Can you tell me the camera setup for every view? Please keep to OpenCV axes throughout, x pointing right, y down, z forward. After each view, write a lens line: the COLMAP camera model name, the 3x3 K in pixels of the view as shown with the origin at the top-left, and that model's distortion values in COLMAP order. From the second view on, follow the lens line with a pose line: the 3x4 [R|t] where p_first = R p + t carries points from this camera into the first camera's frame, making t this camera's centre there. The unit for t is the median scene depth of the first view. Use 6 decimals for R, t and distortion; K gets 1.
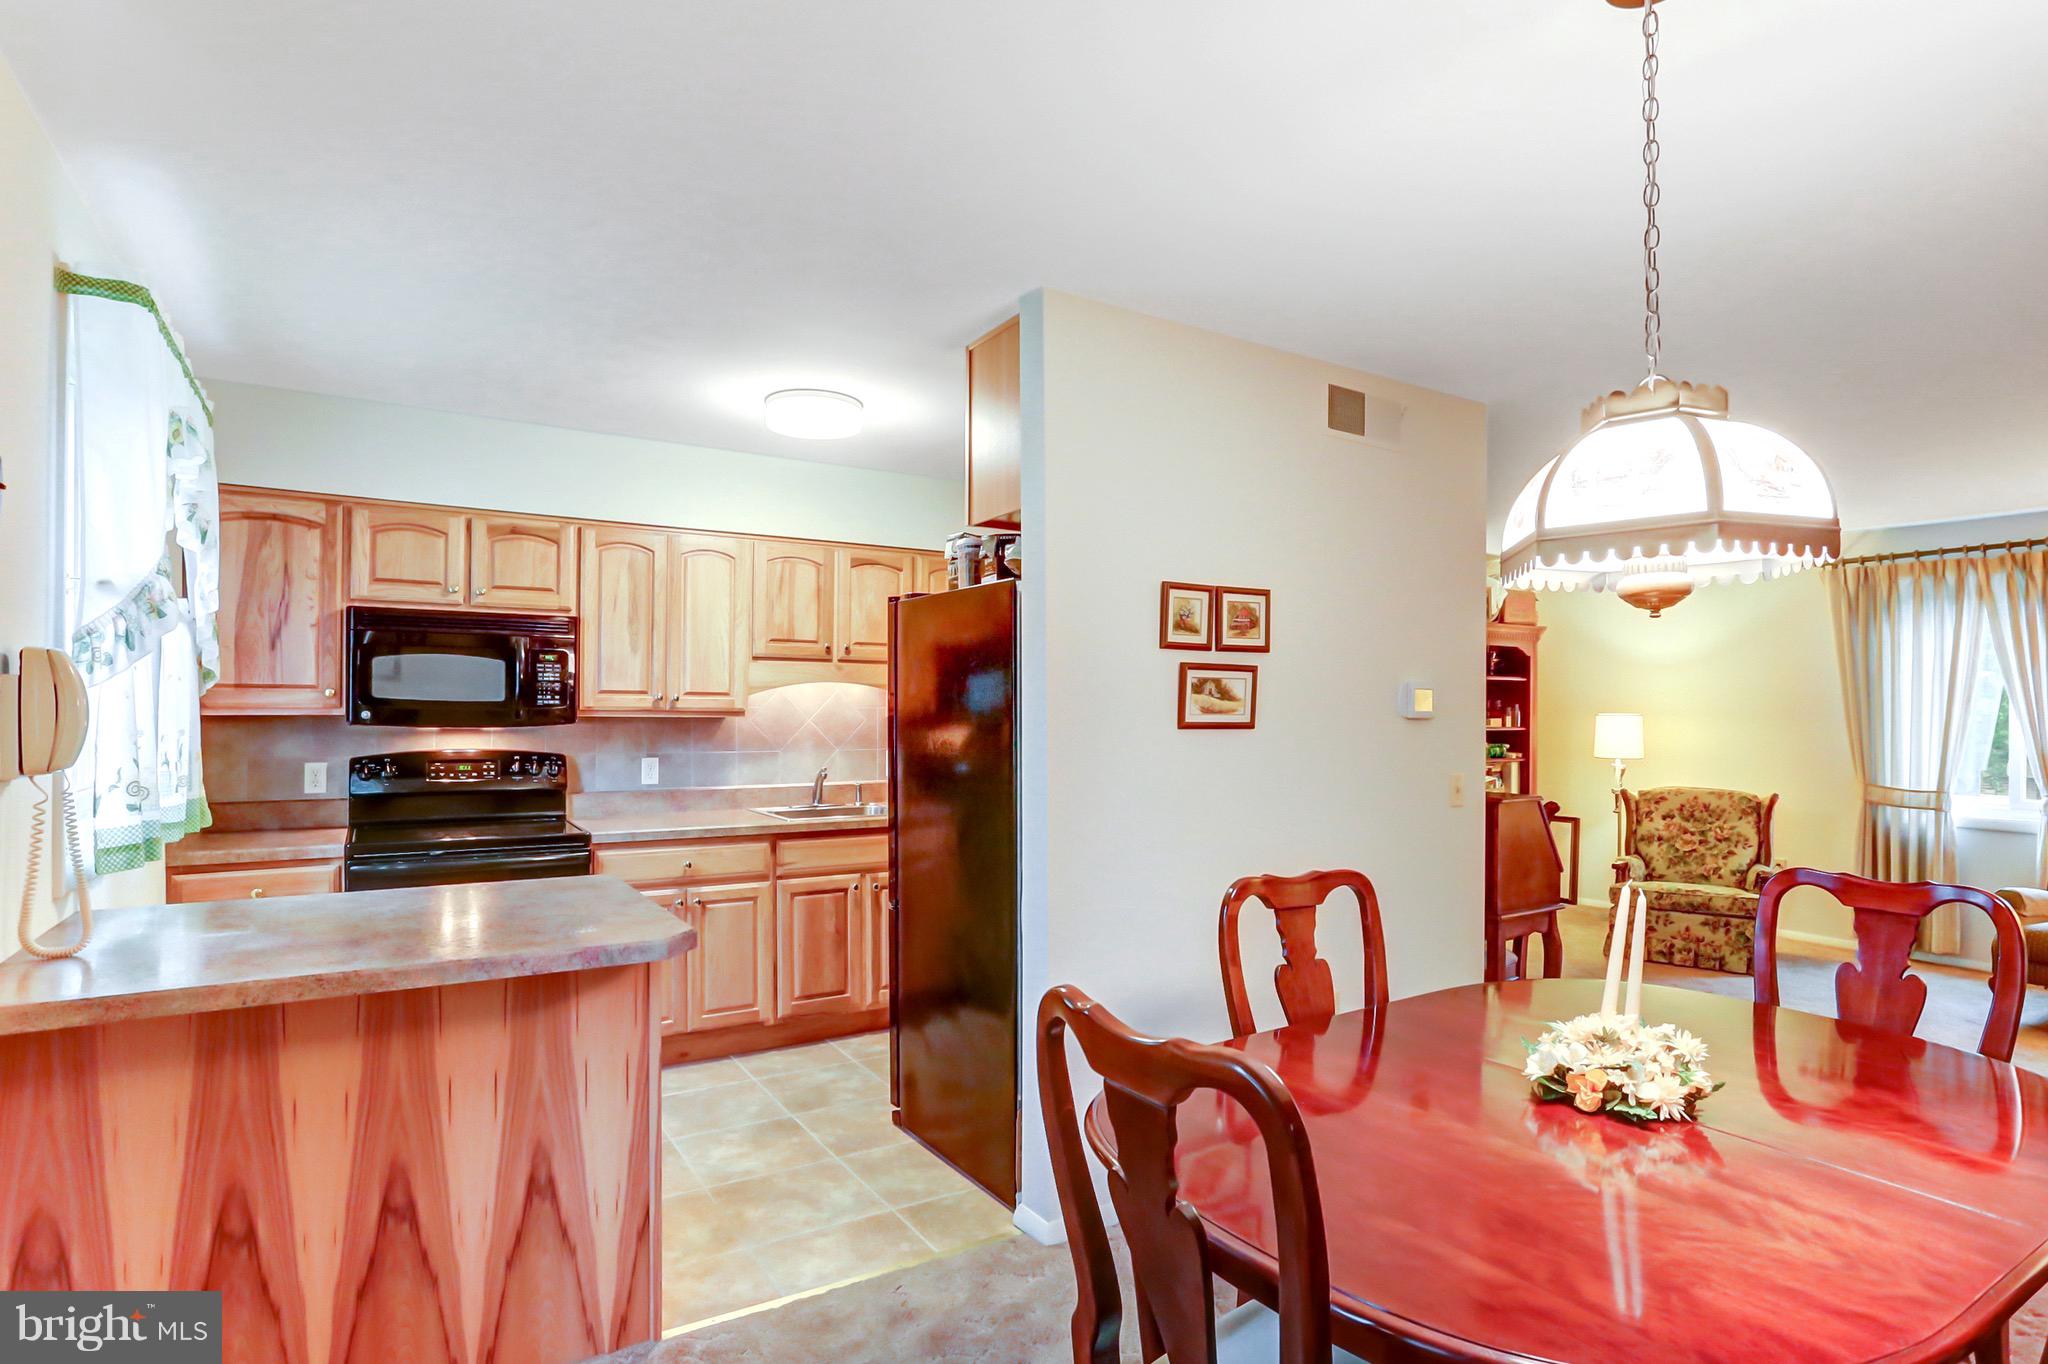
lens RADIAL K [[1055.6, 0, 1024.5], [0, 1055.6, 692.1], [0, 0, 1]] dist [-0.001602, -0.000030]
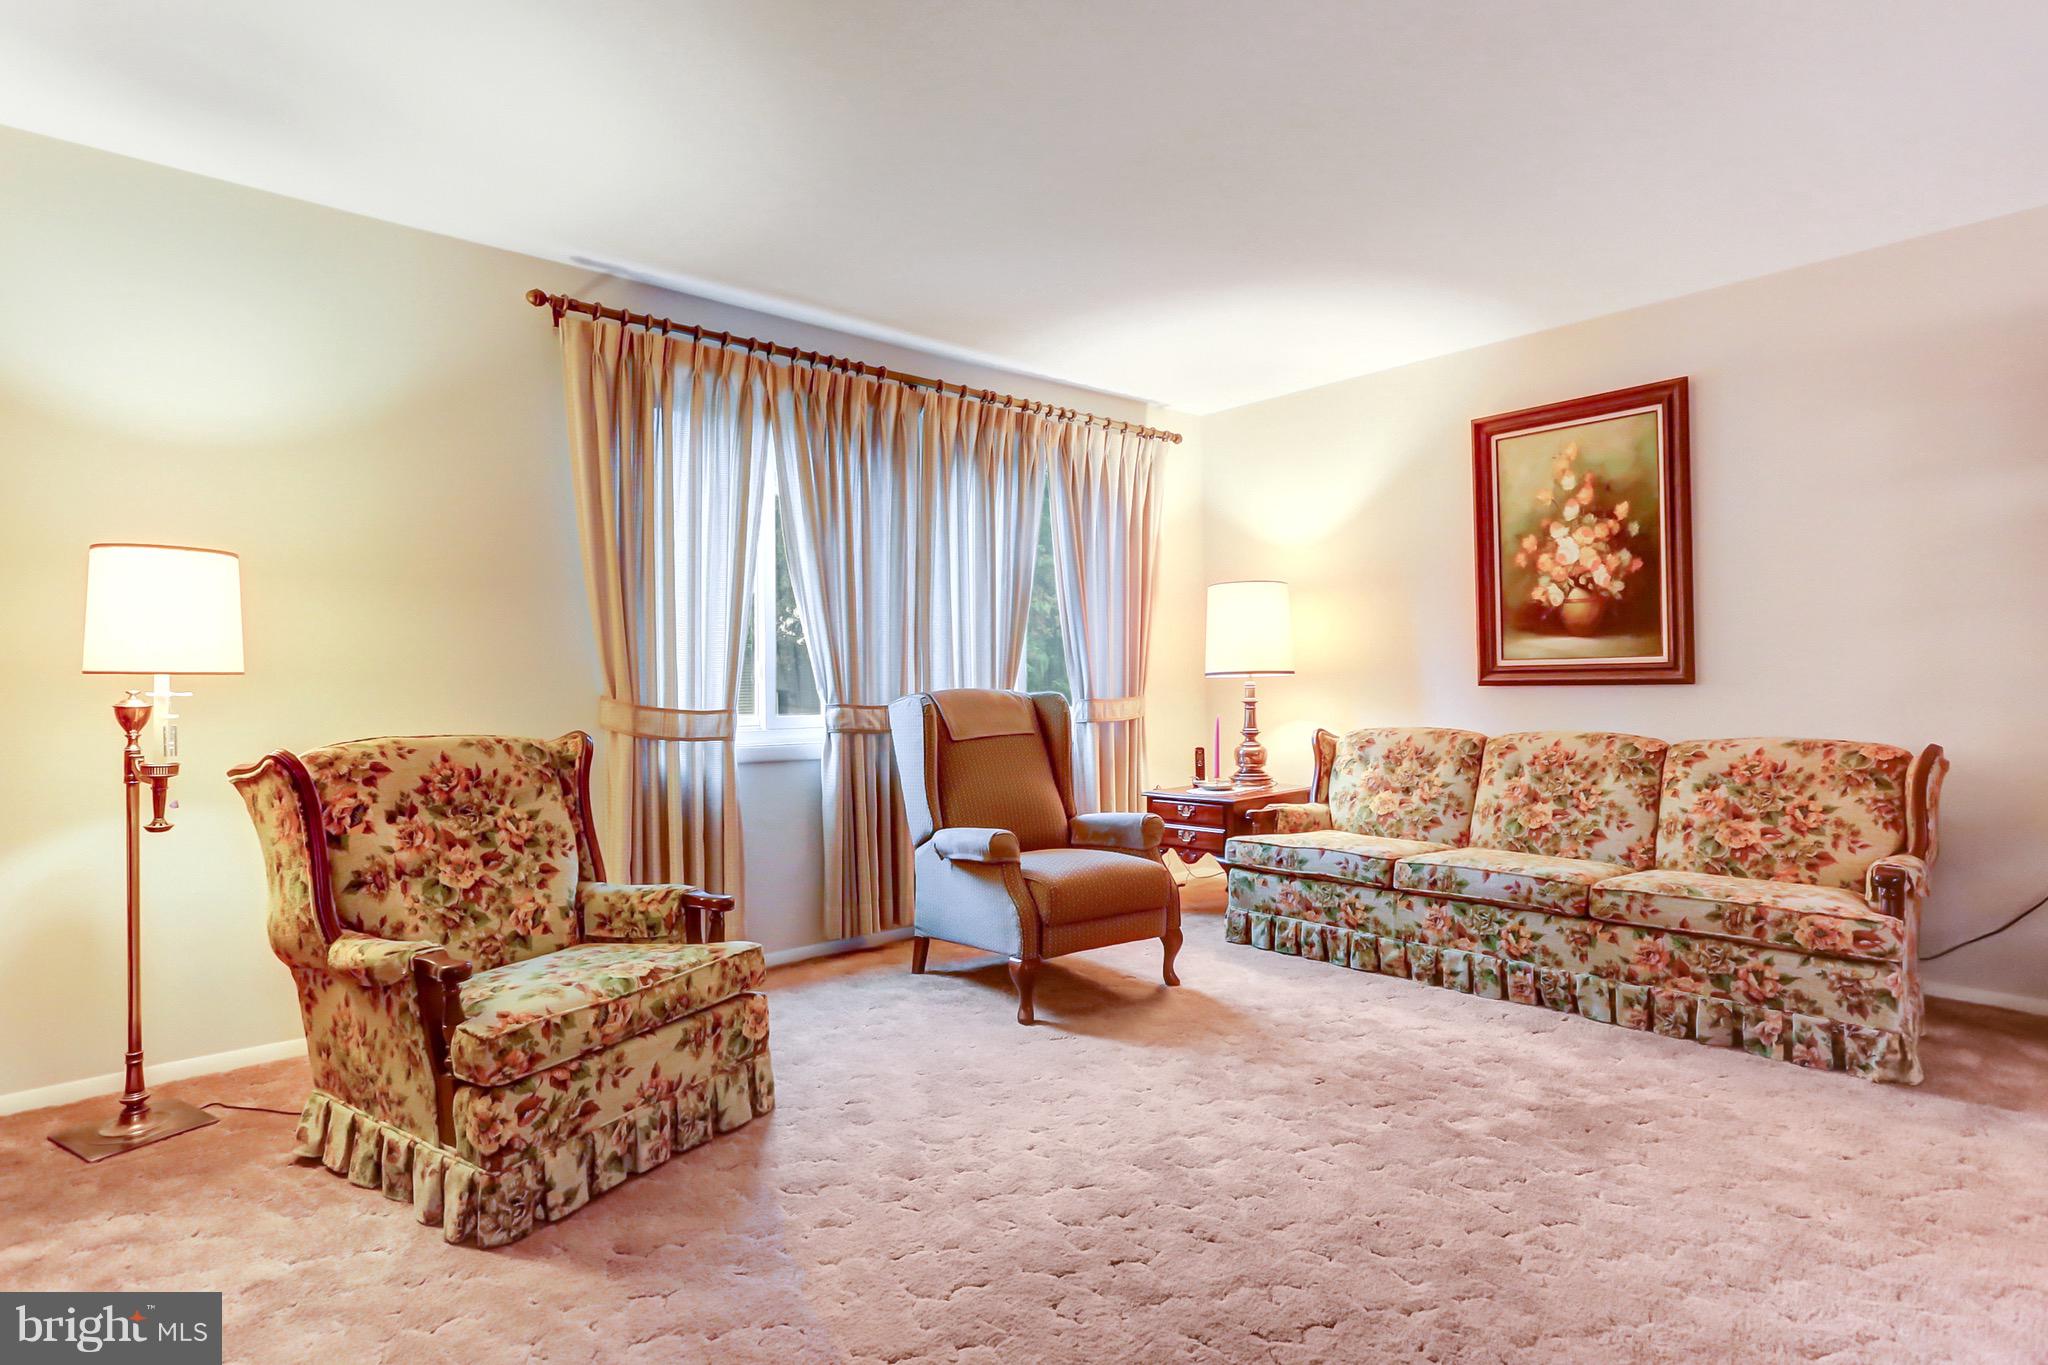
lens RADIAL K [[1055.6, 0, 1022.5], [0, 1055.6, 678.2], [0, 0, 1]] dist [-0.001602, -0.000030]
pose [[-0.136333, -0.003935, 0.990655, 0.196782], [-0.011244, 0.999934, 0.002425, 0.067090], [-0.990599, -0.010808, -0.136368, 0.861728]]
